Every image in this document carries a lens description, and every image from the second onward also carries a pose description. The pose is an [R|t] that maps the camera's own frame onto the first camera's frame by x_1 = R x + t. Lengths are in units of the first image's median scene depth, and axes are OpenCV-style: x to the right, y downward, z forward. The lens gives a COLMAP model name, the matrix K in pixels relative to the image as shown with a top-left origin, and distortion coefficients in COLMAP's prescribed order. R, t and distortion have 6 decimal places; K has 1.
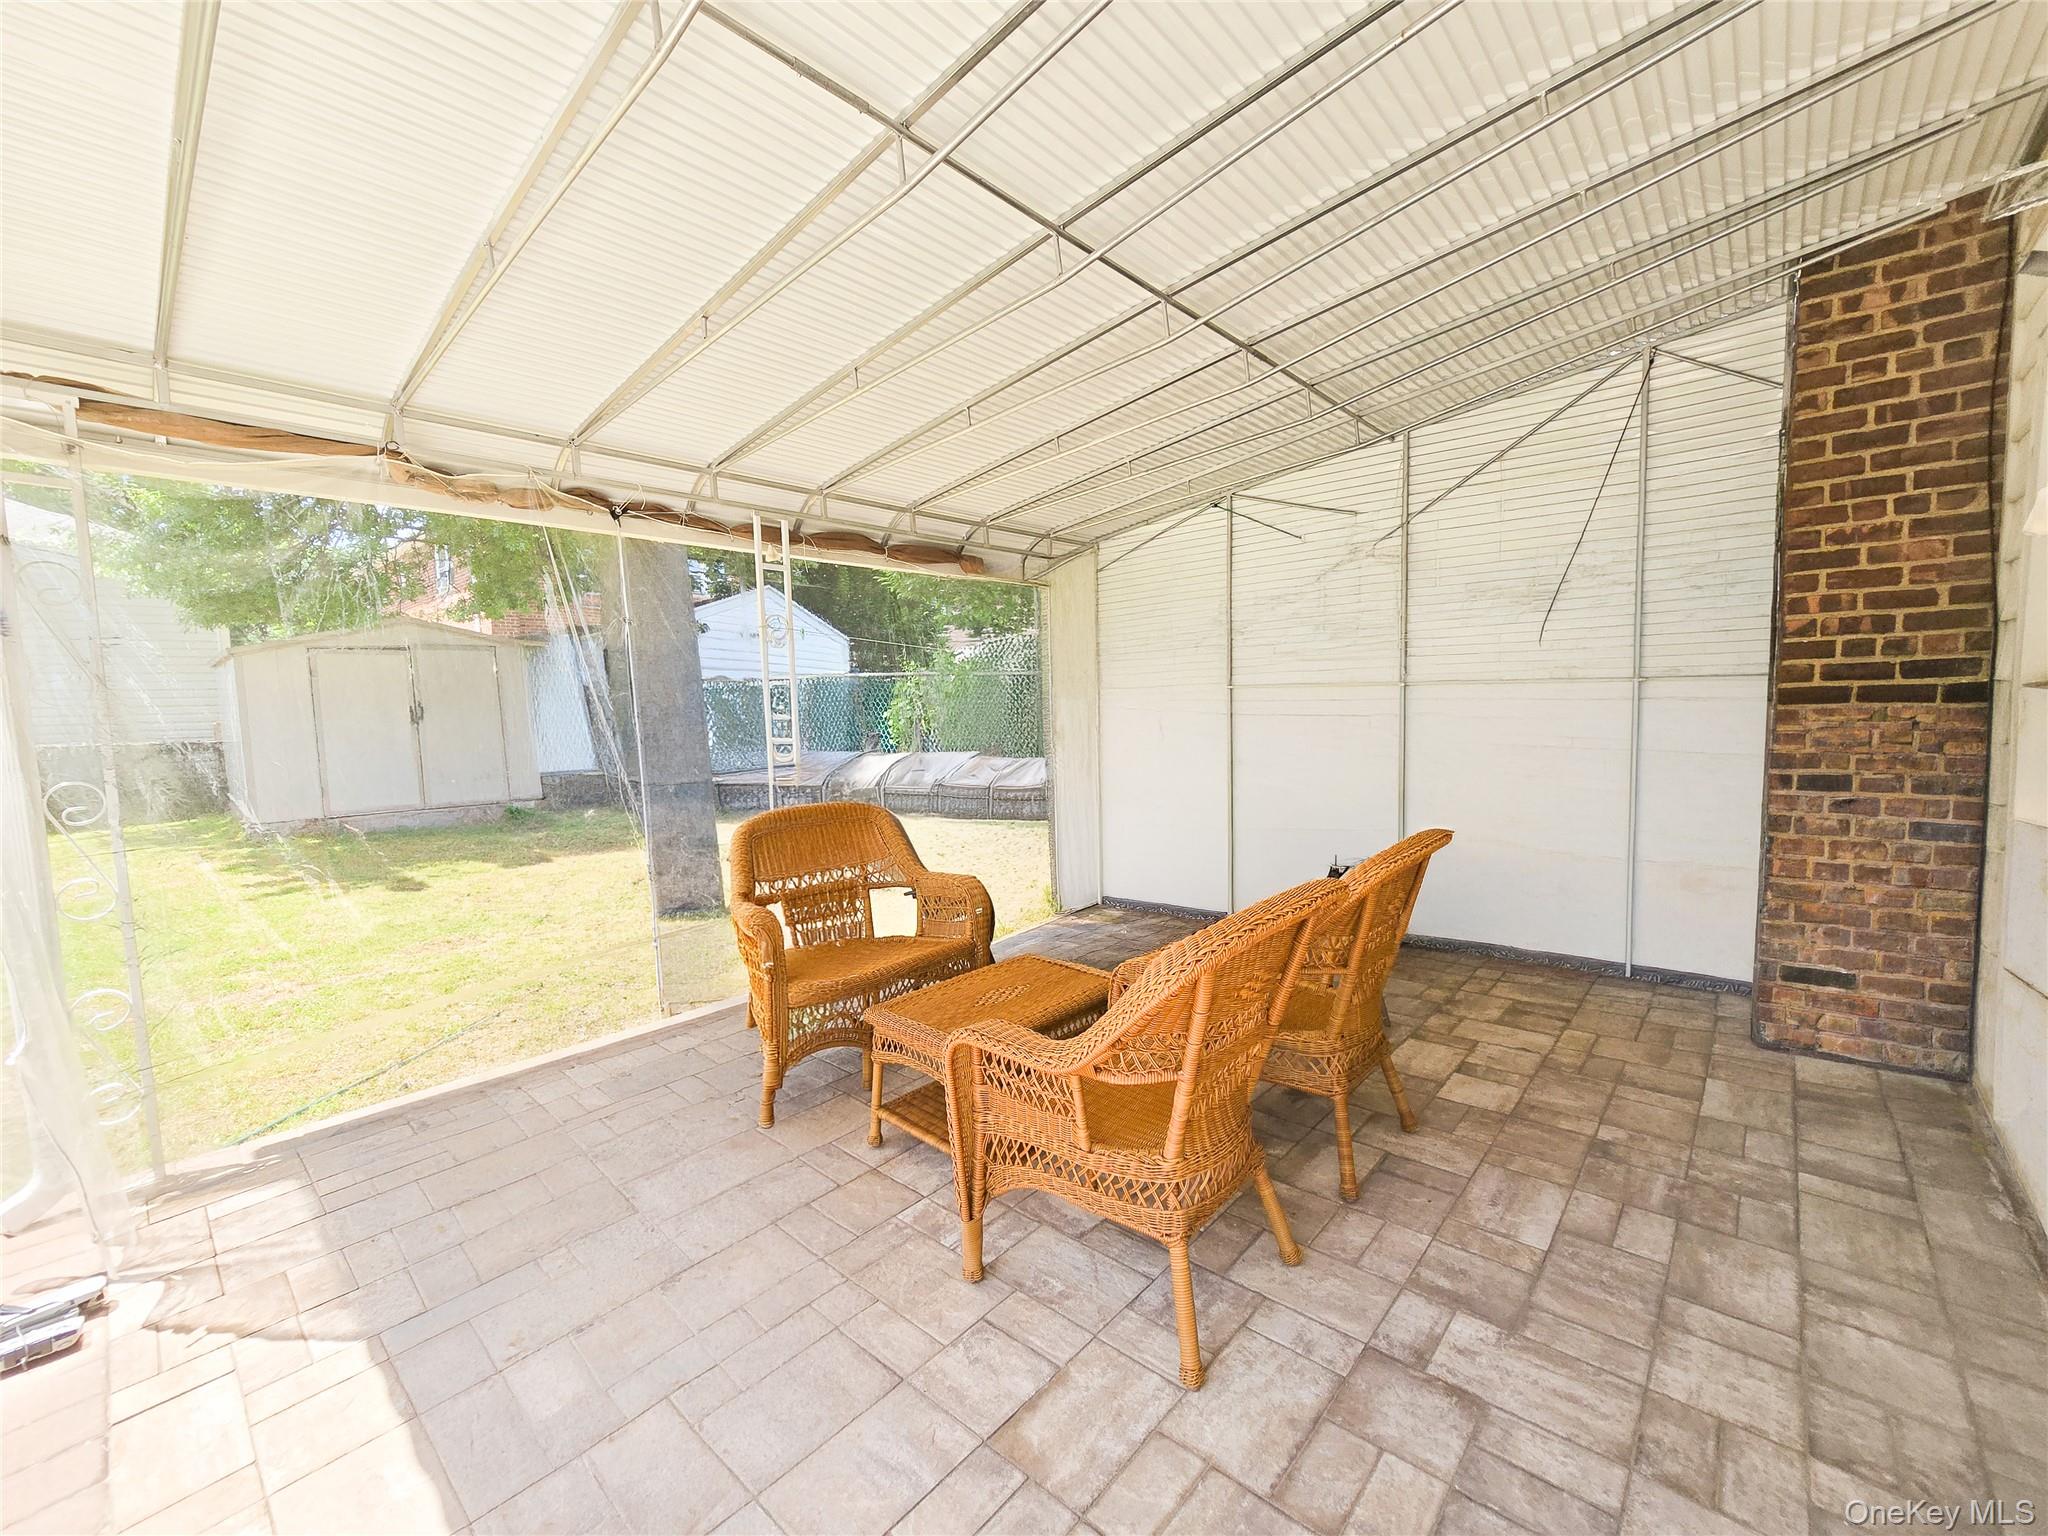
lens RADIAL K [[828.2, 0, 1017.3], [0, 828.2, 773.0], [0, 0, 1]] dist [-0.001996, -0.000252]
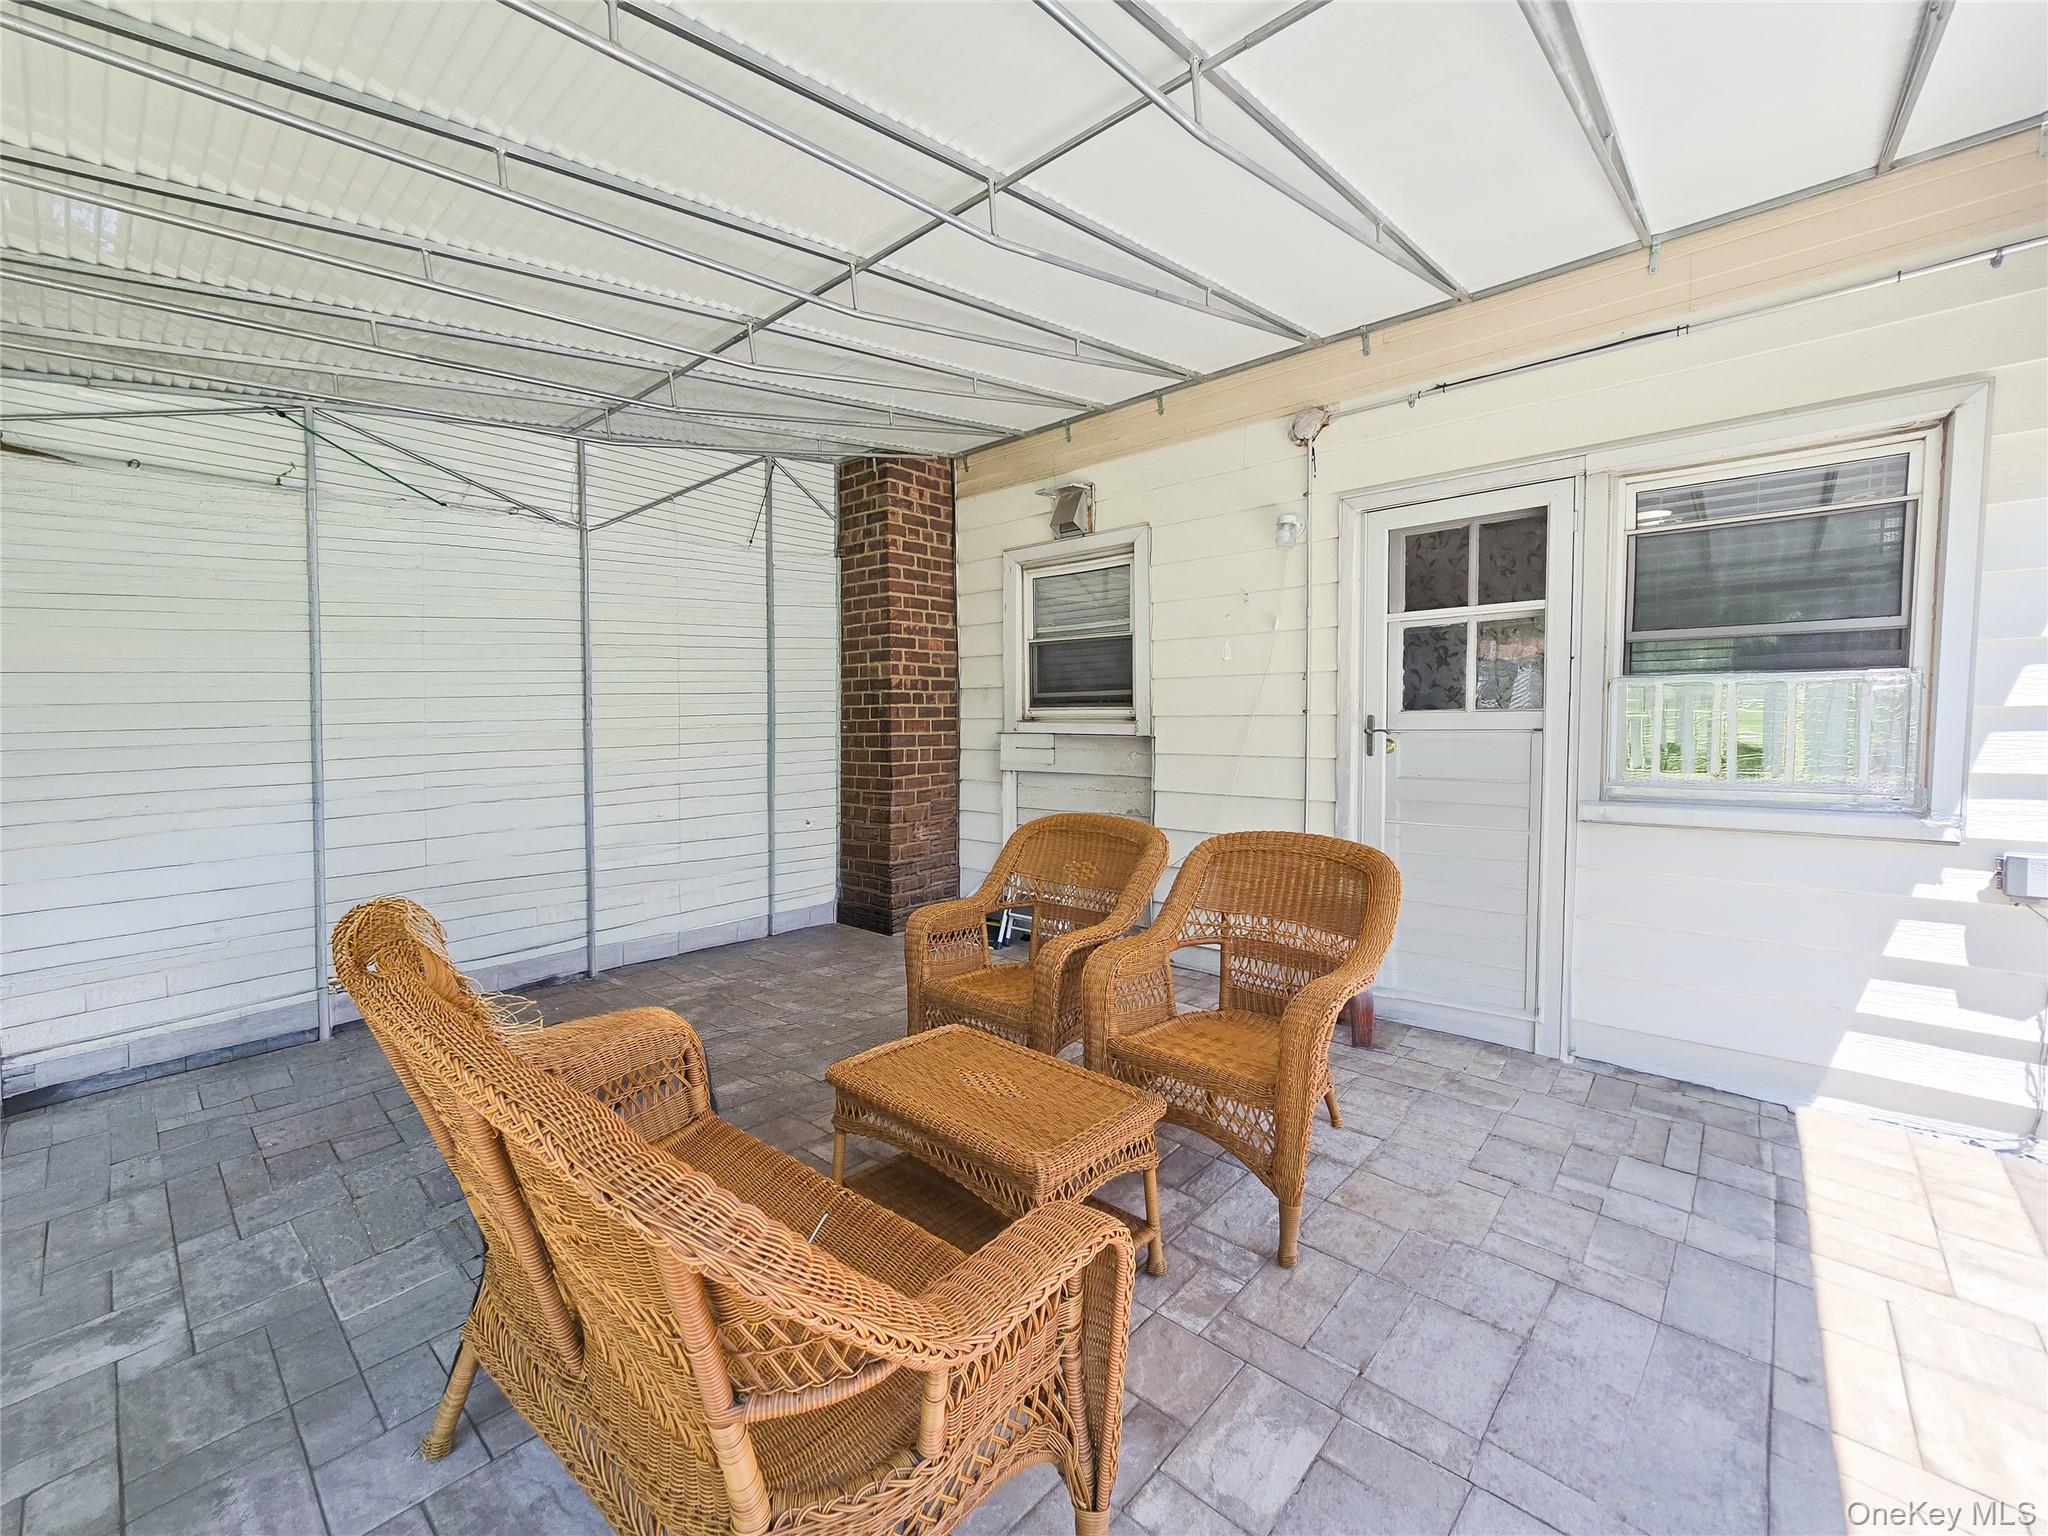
lens RADIAL K [[828.2, 0, 1025.3], [0, 828.2, 765.3], [0, 0, 1]] dist [-0.001996, -0.000252]
pose [[0.029872, -0.023729, 0.999272, -0.660467], [0.089111, 0.995801, 0.020983, -0.033793], [-0.995574, 0.088420, 0.031861, 0.763085]]
